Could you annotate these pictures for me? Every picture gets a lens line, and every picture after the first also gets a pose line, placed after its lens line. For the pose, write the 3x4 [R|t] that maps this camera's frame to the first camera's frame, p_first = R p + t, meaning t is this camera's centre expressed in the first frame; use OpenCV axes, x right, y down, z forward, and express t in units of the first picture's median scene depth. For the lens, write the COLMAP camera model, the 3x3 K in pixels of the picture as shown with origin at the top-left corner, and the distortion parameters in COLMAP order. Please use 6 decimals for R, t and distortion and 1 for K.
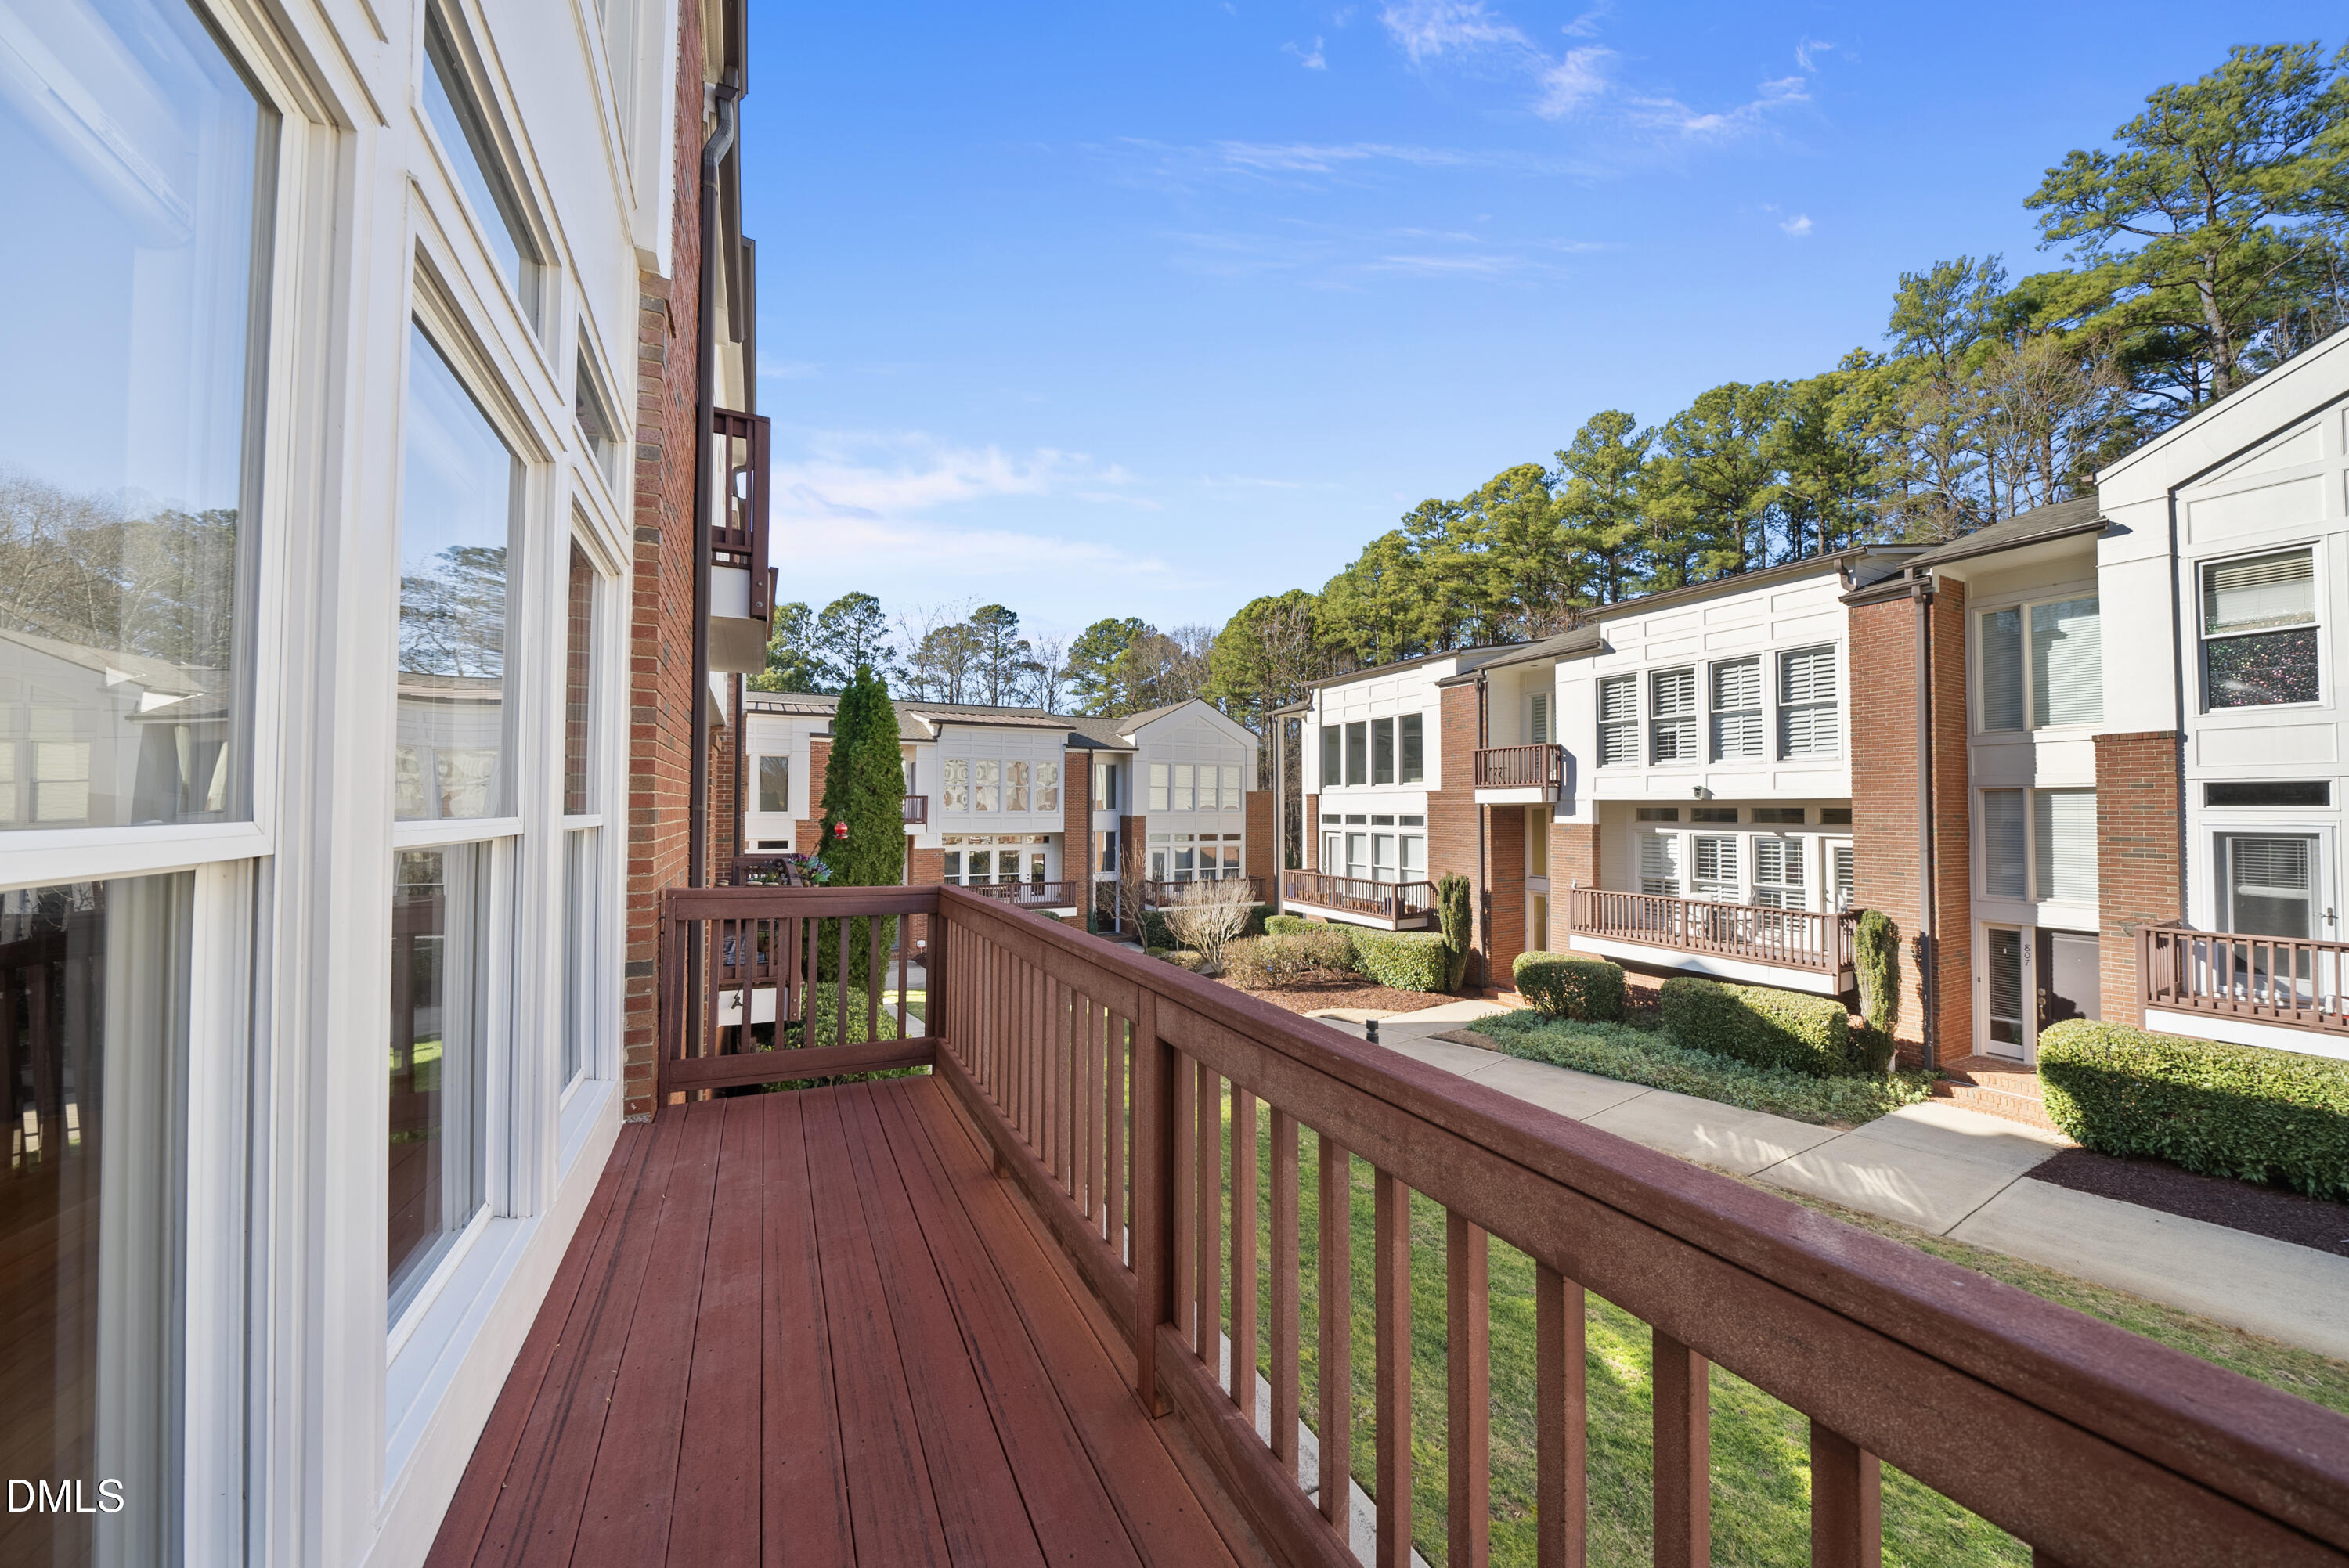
lens RADIAL K [[810.0, 0, 1171.8], [0, 810.0, 784.2], [0, 0, 1]] dist [-0.008406, 0.000064]
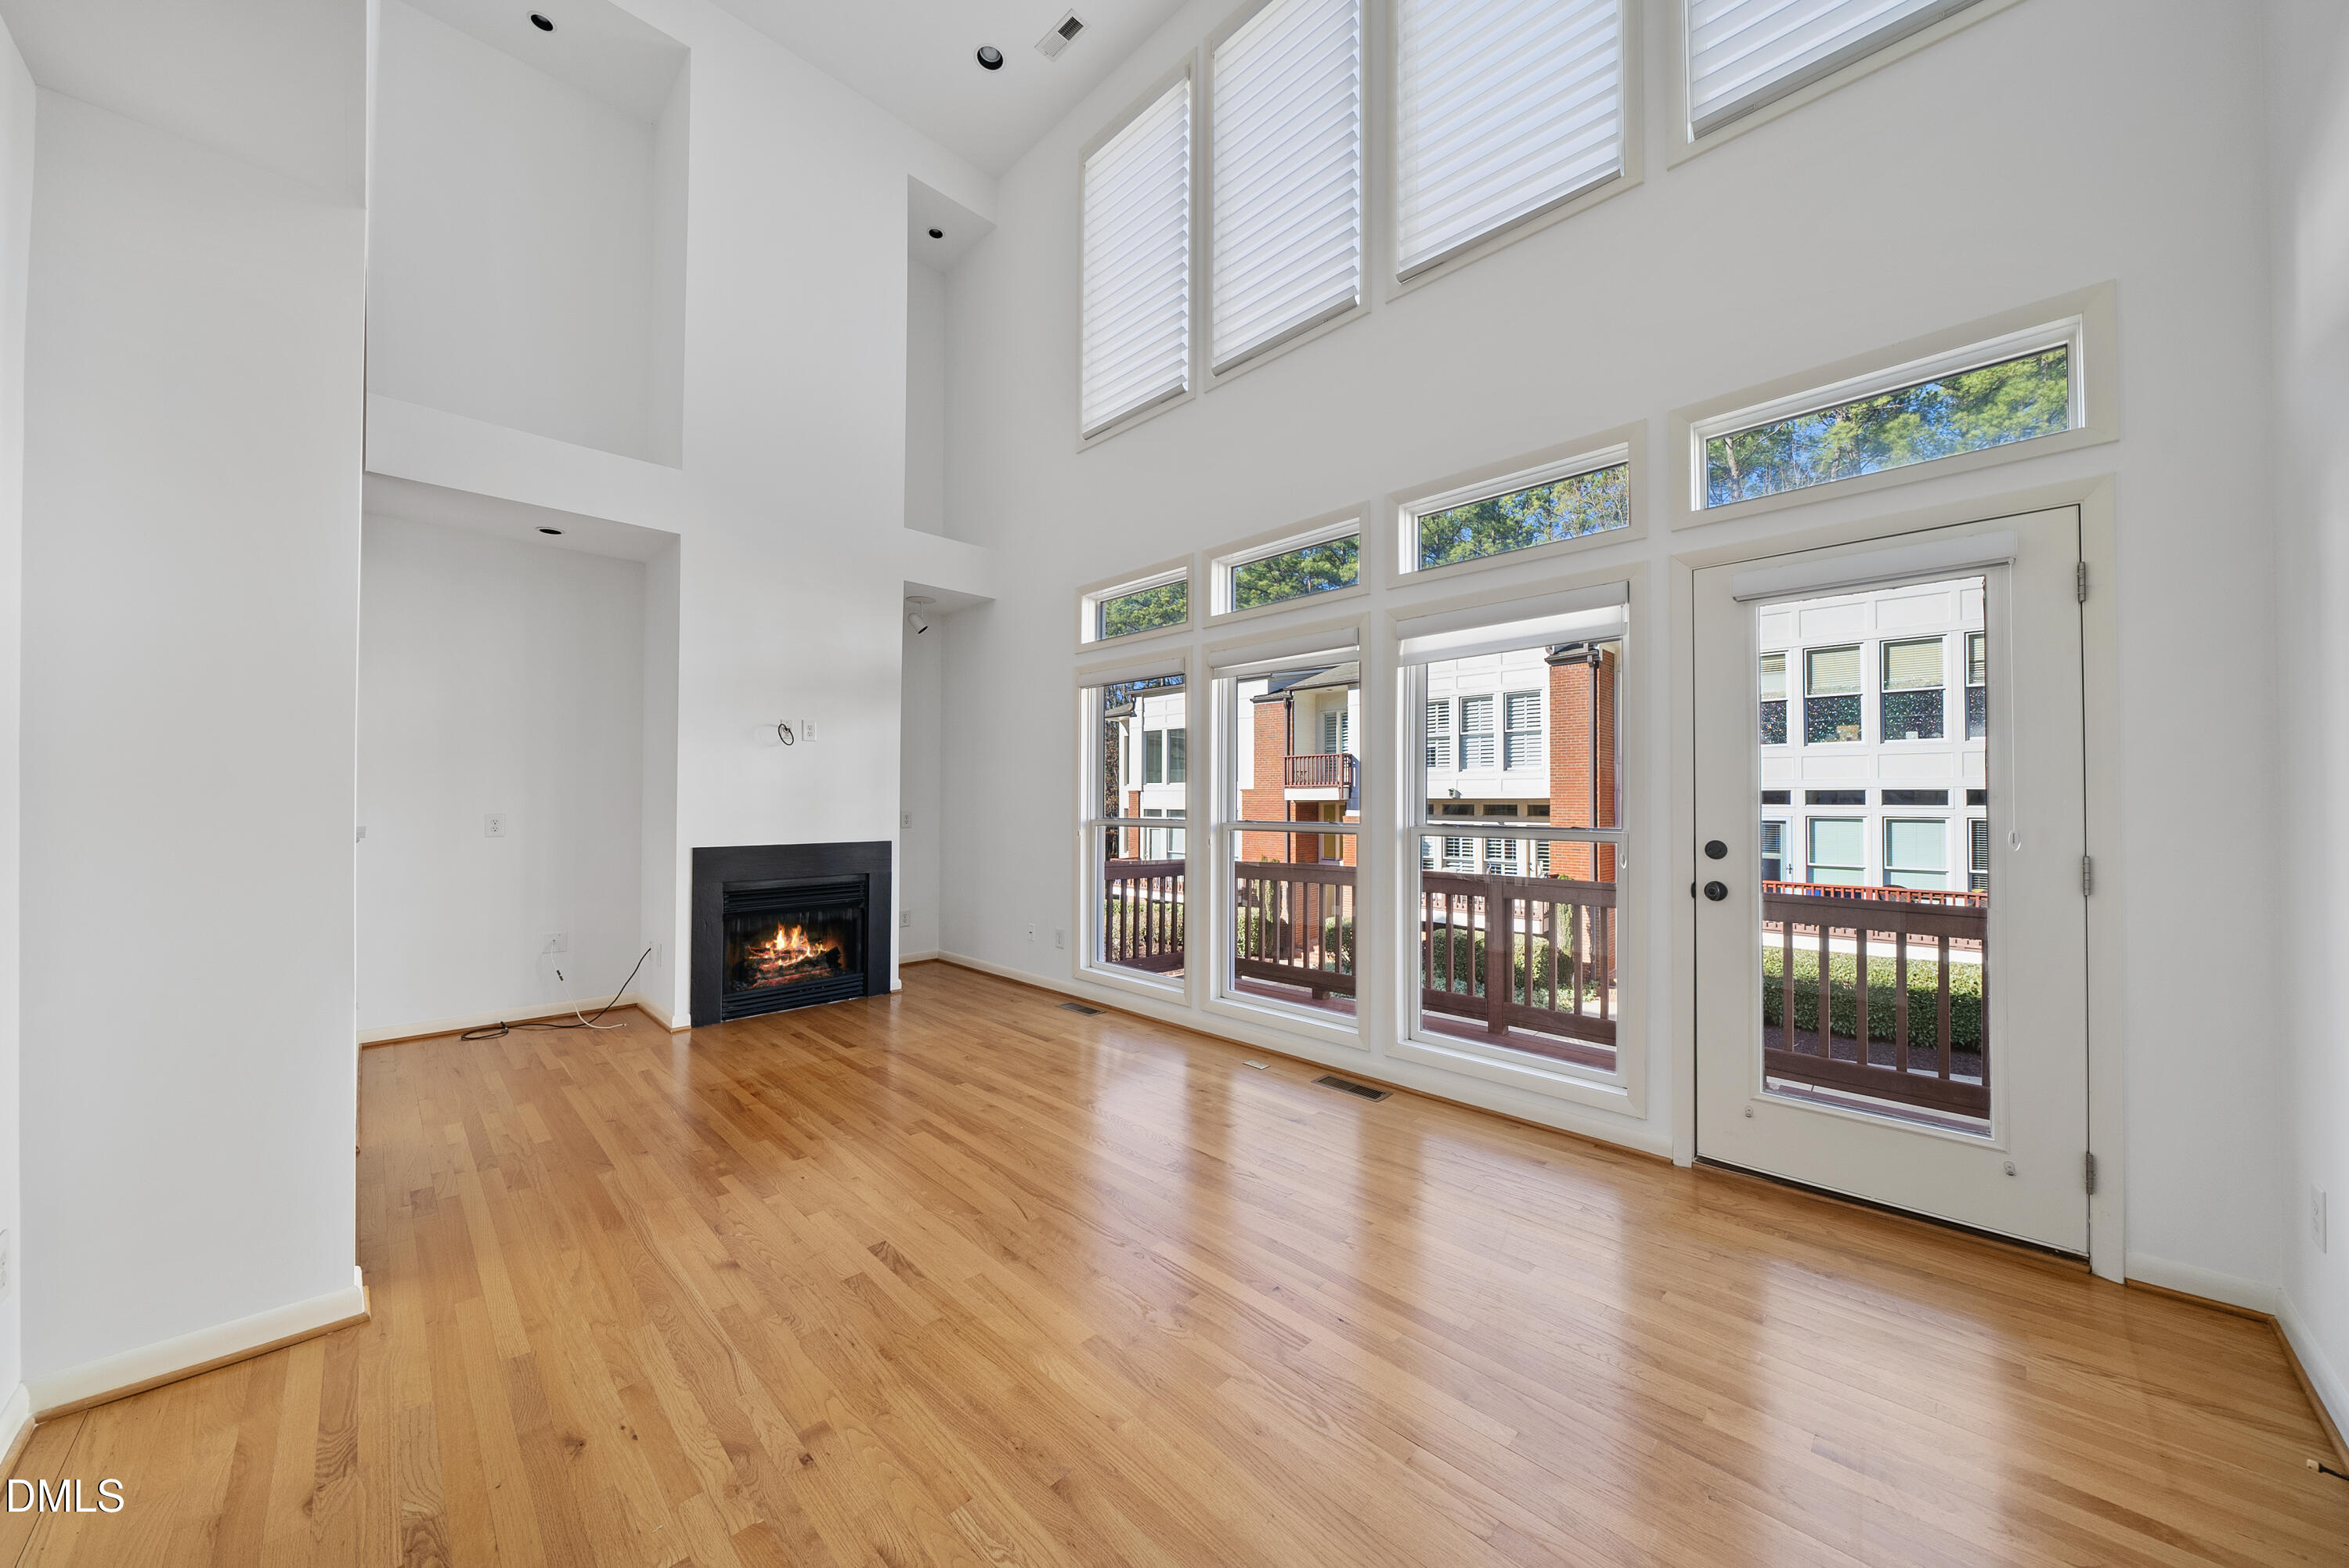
lens RADIAL K [[810.0, 0, 1171.8], [0, 810.0, 784.2], [0, 0, 1]] dist [-0.008406, 0.000064]
pose [[0.948585, 0.007741, 0.316427, -0.192356], [-0.010823, 0.999910, 0.007986, -0.008953], [-0.316336, -0.011000, 0.948583, -0.120040]]
